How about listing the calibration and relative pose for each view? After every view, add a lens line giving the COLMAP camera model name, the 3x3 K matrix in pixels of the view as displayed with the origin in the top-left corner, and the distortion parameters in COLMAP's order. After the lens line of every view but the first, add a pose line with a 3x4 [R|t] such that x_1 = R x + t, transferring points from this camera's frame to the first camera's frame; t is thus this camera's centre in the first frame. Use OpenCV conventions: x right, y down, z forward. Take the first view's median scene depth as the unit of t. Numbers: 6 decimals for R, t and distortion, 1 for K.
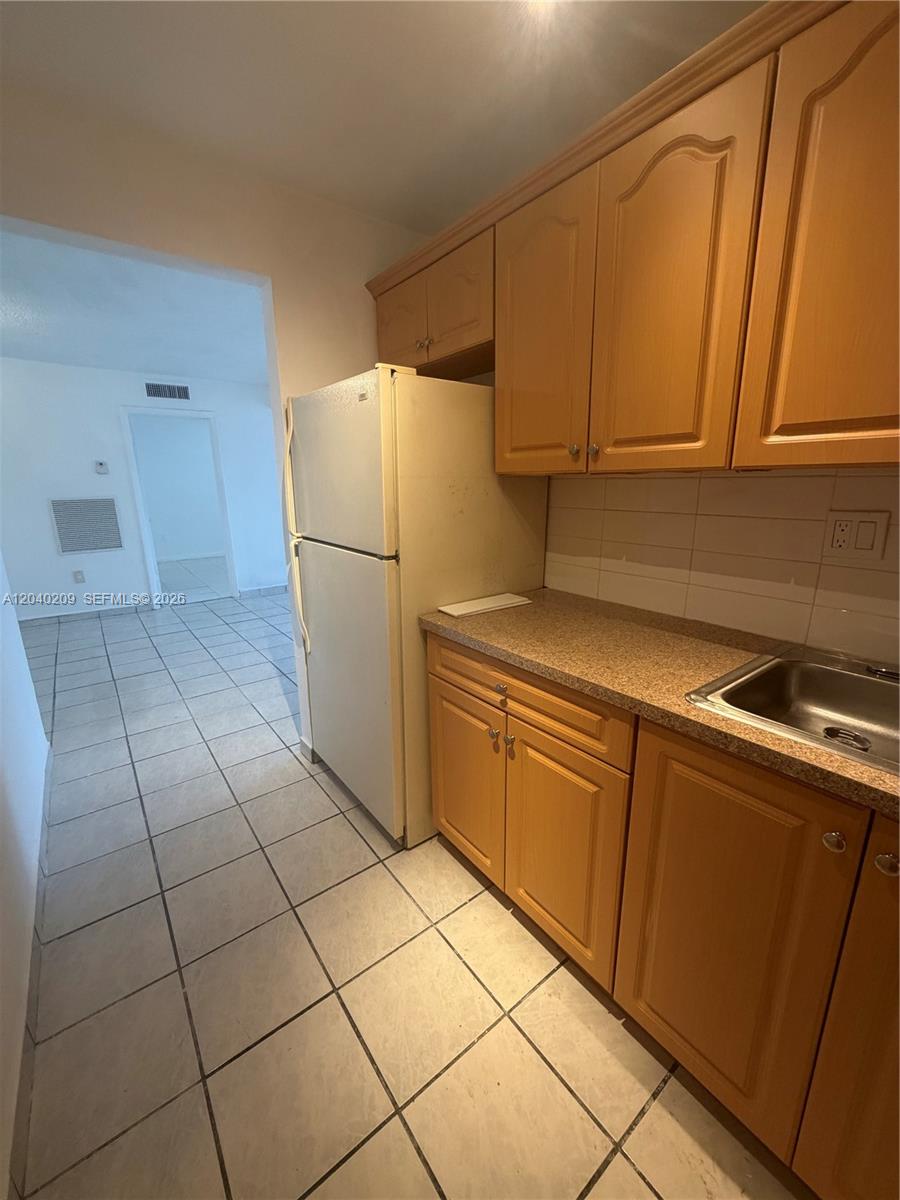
lens RADIAL K [[479.8, 0, 452.9], [0, 479.8, 599.7], [0, 0, 1]] dist [-0.001424, 0.000030]
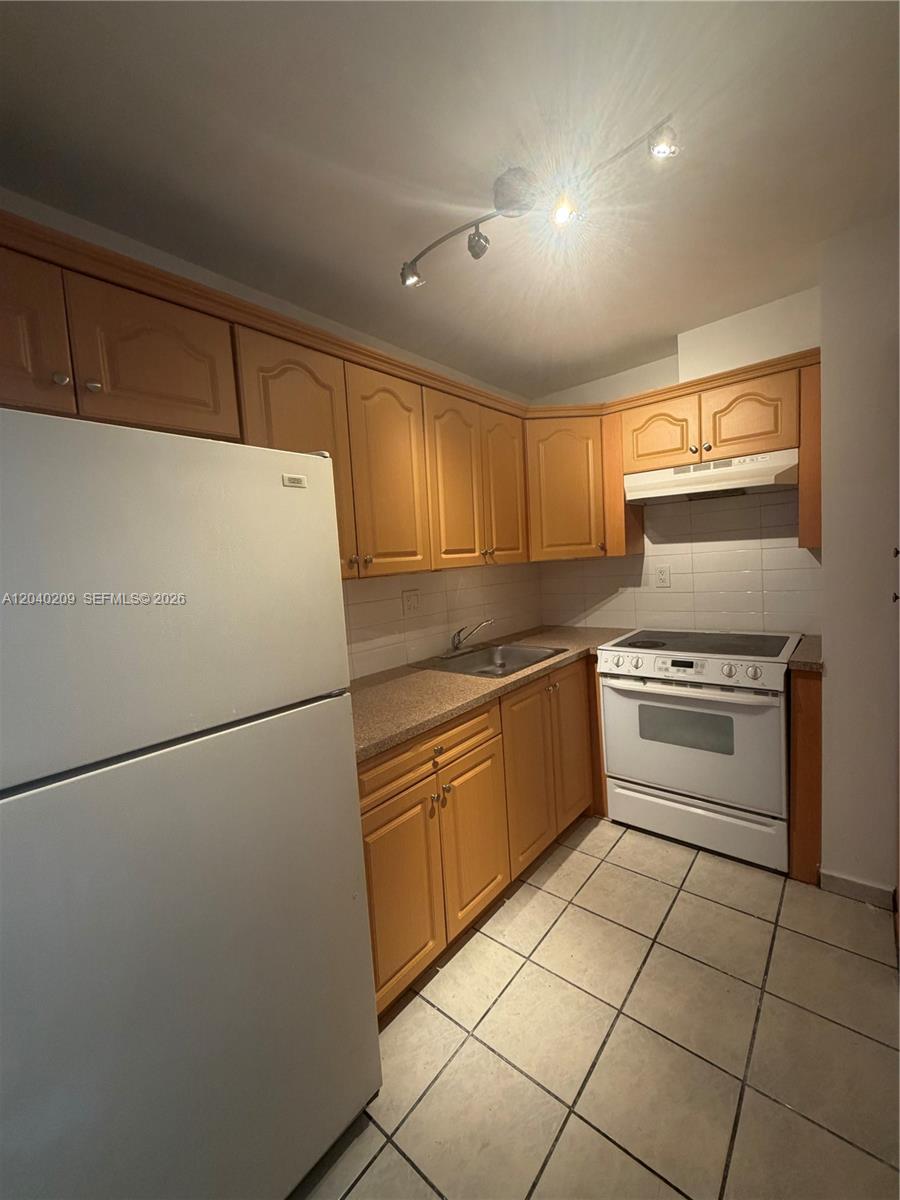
lens RADIAL K [[479.8, 0, 451.0], [0, 479.8, 596.0], [0, 0, 1]] dist [-0.001424, 0.000030]
pose [[-0.215714, -0.053571, 0.974986, -1.063803], [0.297203, 0.947518, 0.117817, -0.313937], [-0.930128, 0.315183, -0.188471, 1.094879]]
